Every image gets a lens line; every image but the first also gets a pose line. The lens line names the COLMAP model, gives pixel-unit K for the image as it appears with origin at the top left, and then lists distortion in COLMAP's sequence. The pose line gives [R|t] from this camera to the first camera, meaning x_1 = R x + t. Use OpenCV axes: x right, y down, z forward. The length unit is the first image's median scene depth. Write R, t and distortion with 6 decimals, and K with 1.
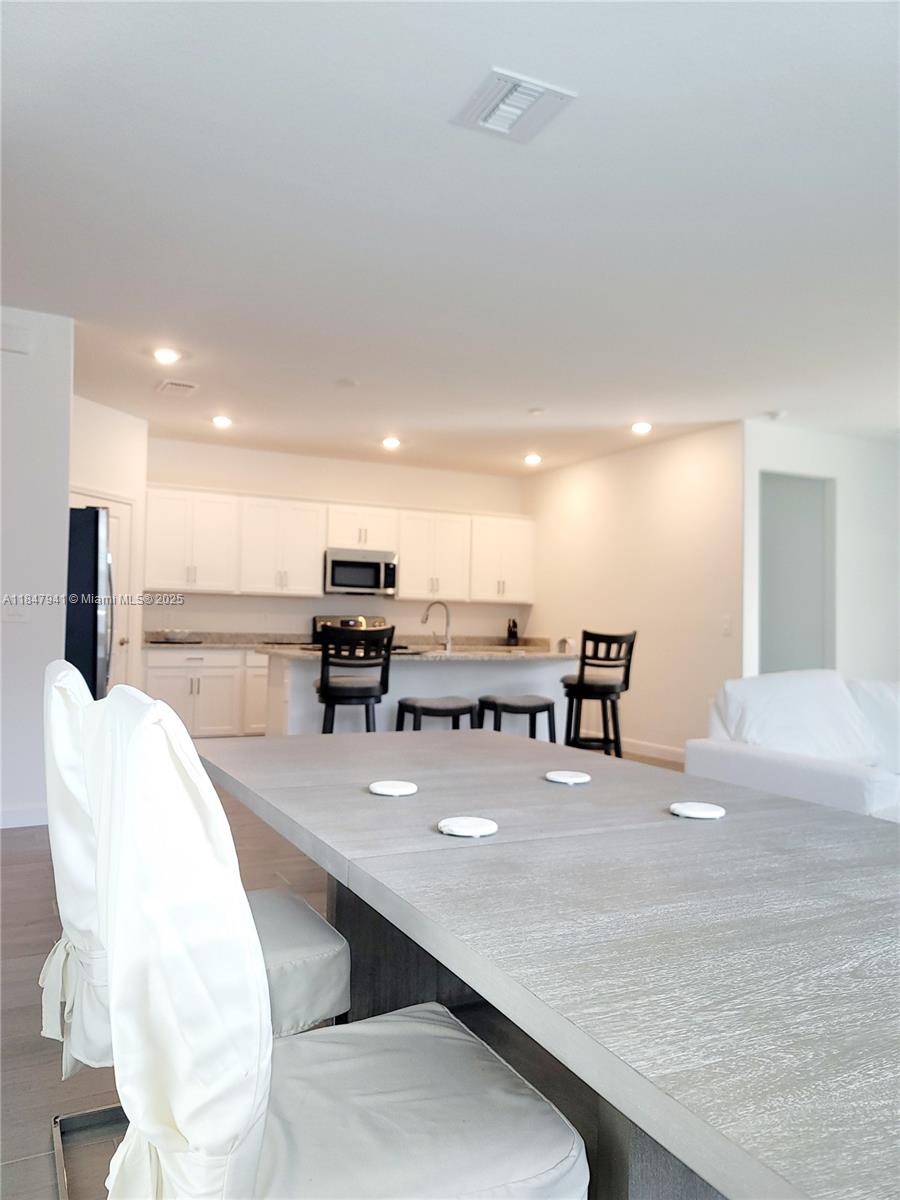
lens RADIAL K [[868.8, 0, 409.0], [0, 868.8, 595.8], [0, 0, 1]] dist [0.009407, -0.001451]
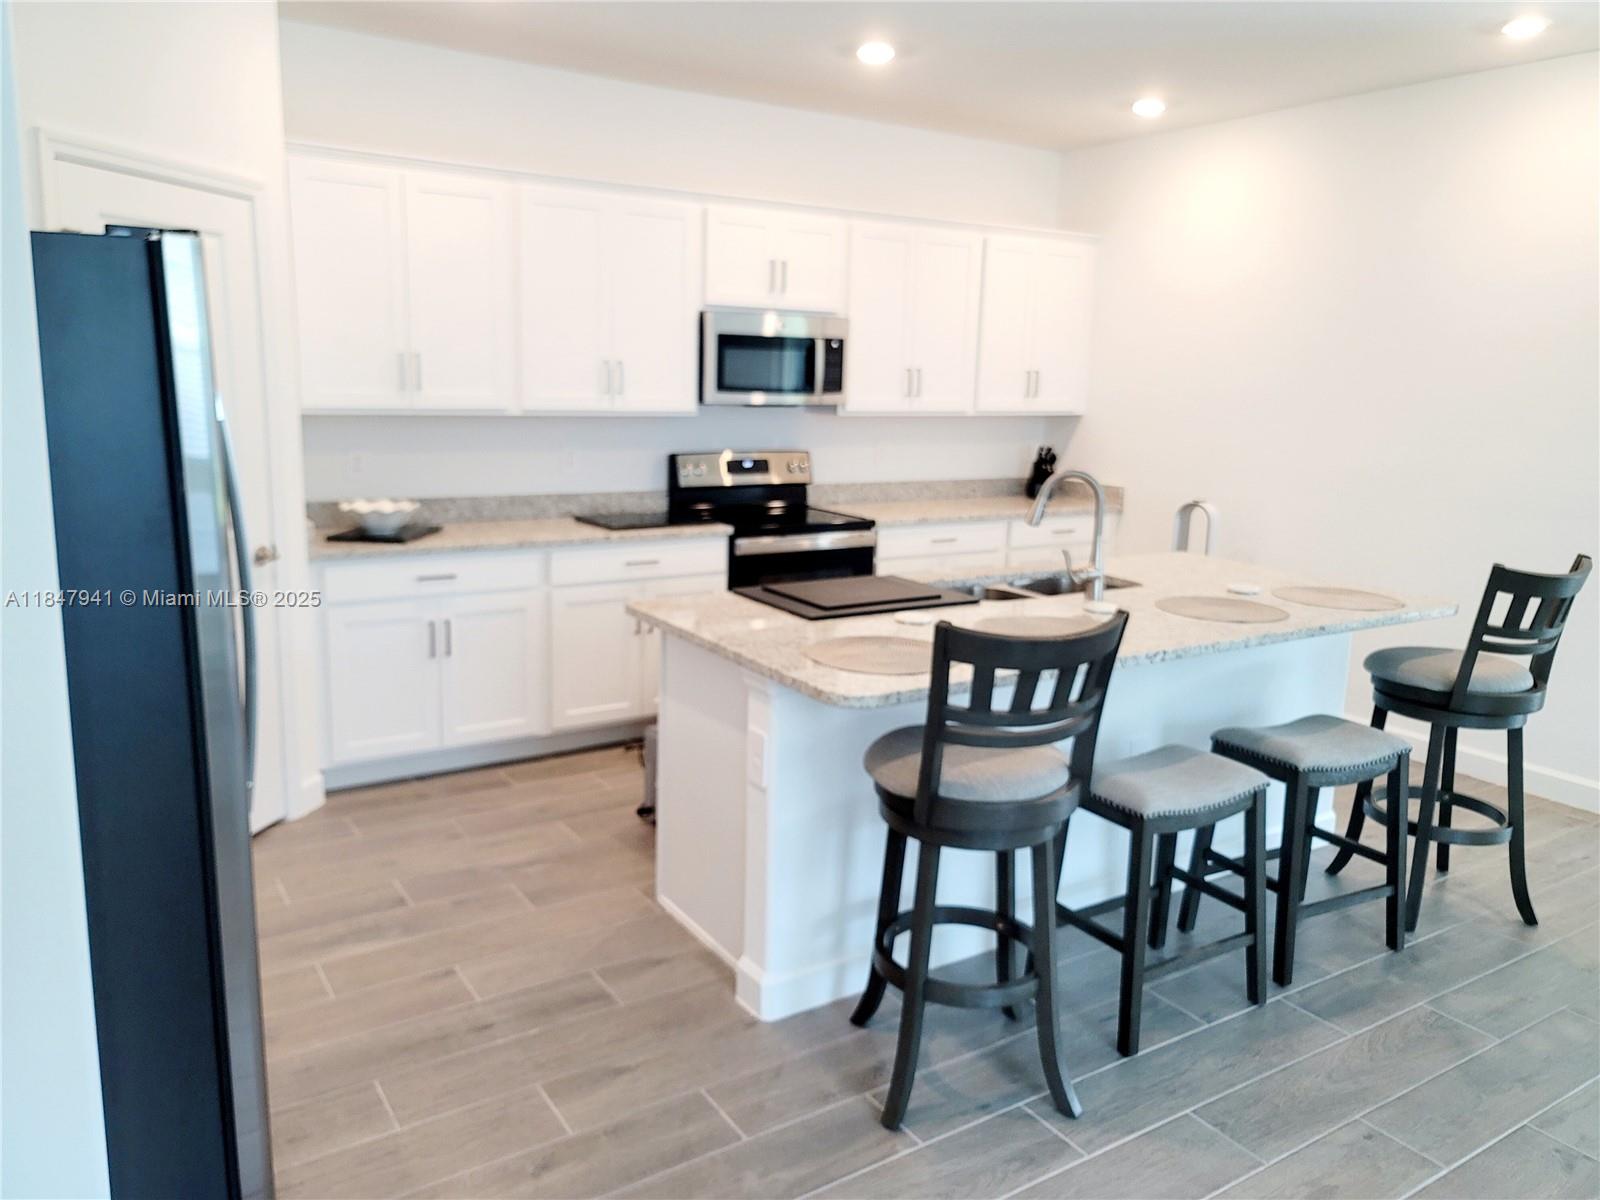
lens RADIAL K [[1188.5, 0, 791.8], [0, 1188.5, 599.8], [0, 0, 1]] dist [0.002917, -0.000214]
pose [[0.992362, -0.018543, 0.121954, -0.130802], [-0.009280, 0.974612, 0.223708, -0.045078], [-0.123006, -0.223131, 0.966996, 0.370347]]
